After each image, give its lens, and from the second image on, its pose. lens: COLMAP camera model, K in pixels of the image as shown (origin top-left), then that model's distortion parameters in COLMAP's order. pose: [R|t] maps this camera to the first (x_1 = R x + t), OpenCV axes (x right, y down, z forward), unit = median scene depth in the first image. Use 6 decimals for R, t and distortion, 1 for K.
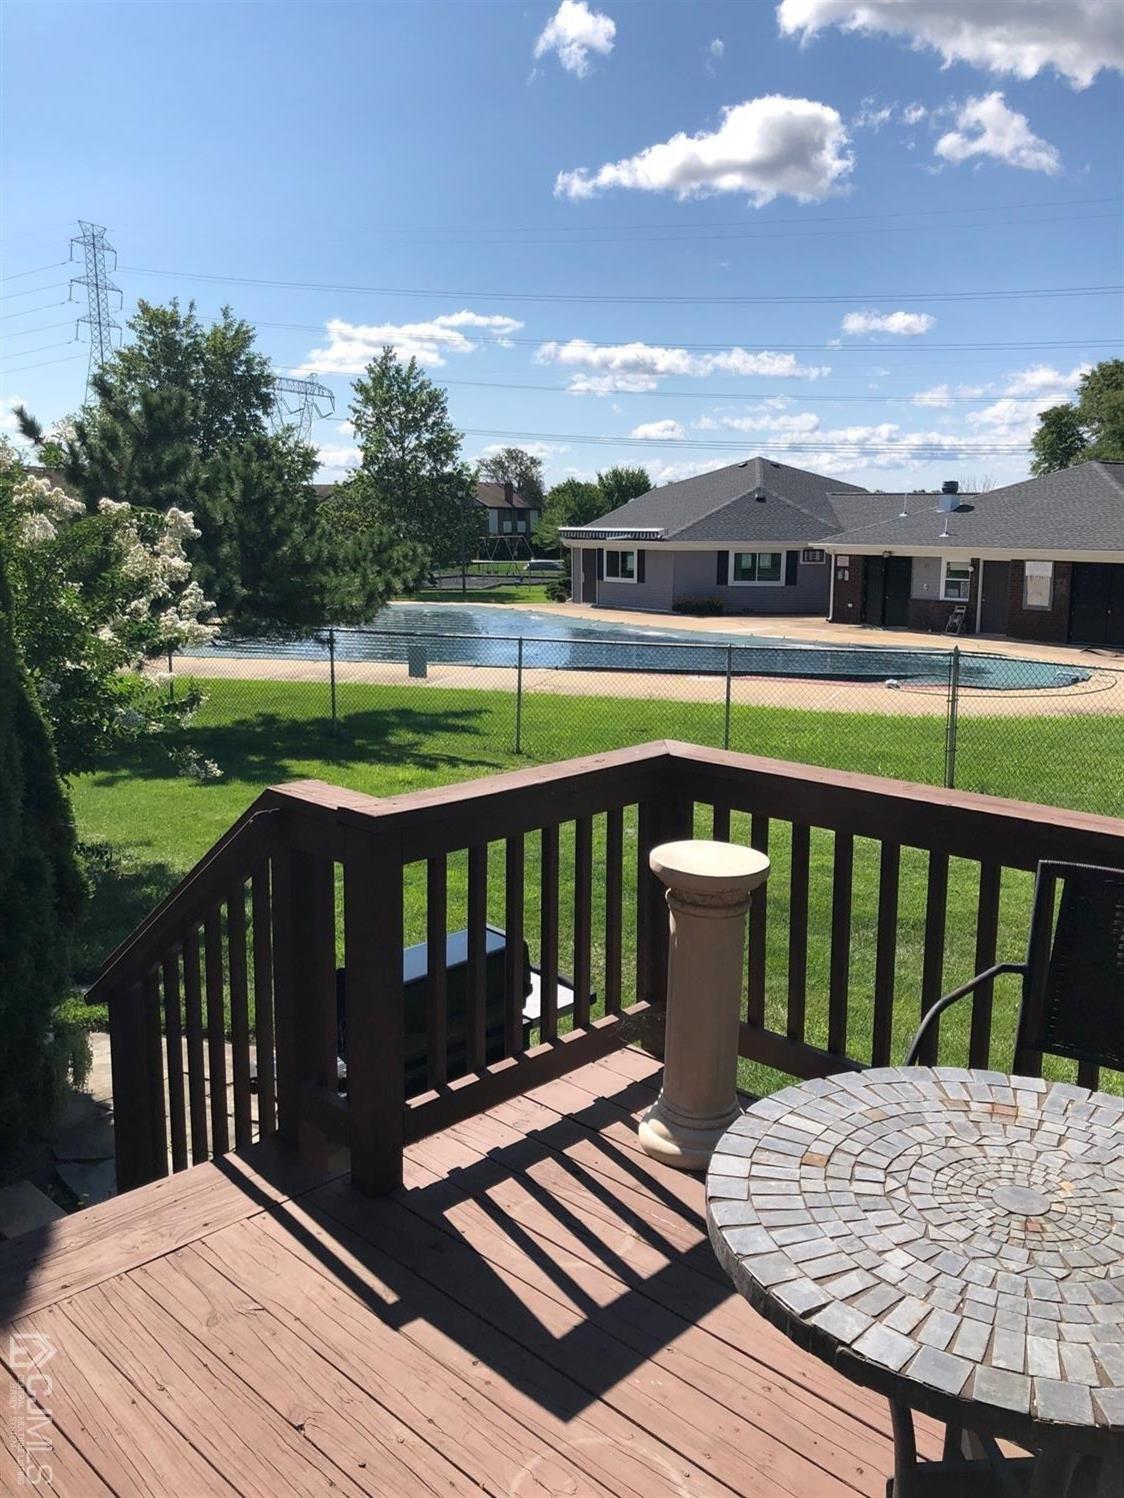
lens RADIAL K [[1224.2, 0, 535.7], [0, 1224.2, 742.4], [0, 0, 1]] dist [0.058083, 0.003521]
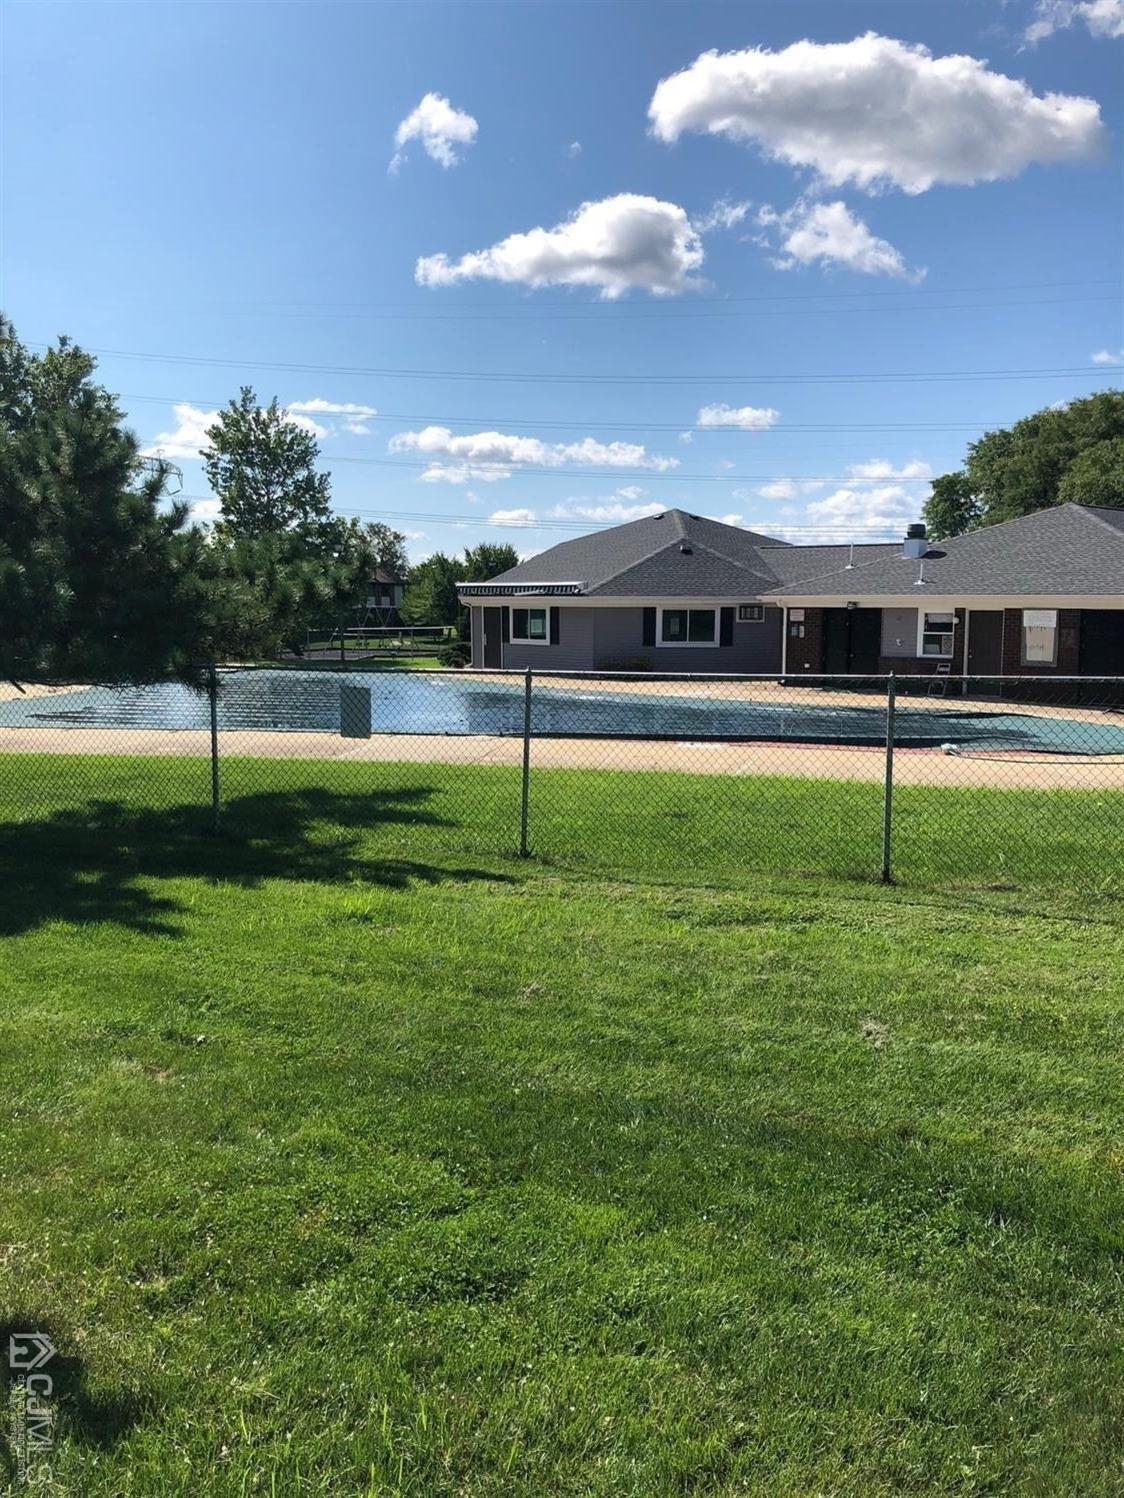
lens RADIAL K [[1246.1, 0, 558.3], [0, 1246.1, 703.2], [0, 0, 1]] dist [0.073096, -0.321317]
pose [[0.991214, -0.007134, 0.132078, -0.028976], [0.020189, 0.995004, -0.097771, -0.002039], [-0.130720, 0.099578, 0.986406, 0.130951]]
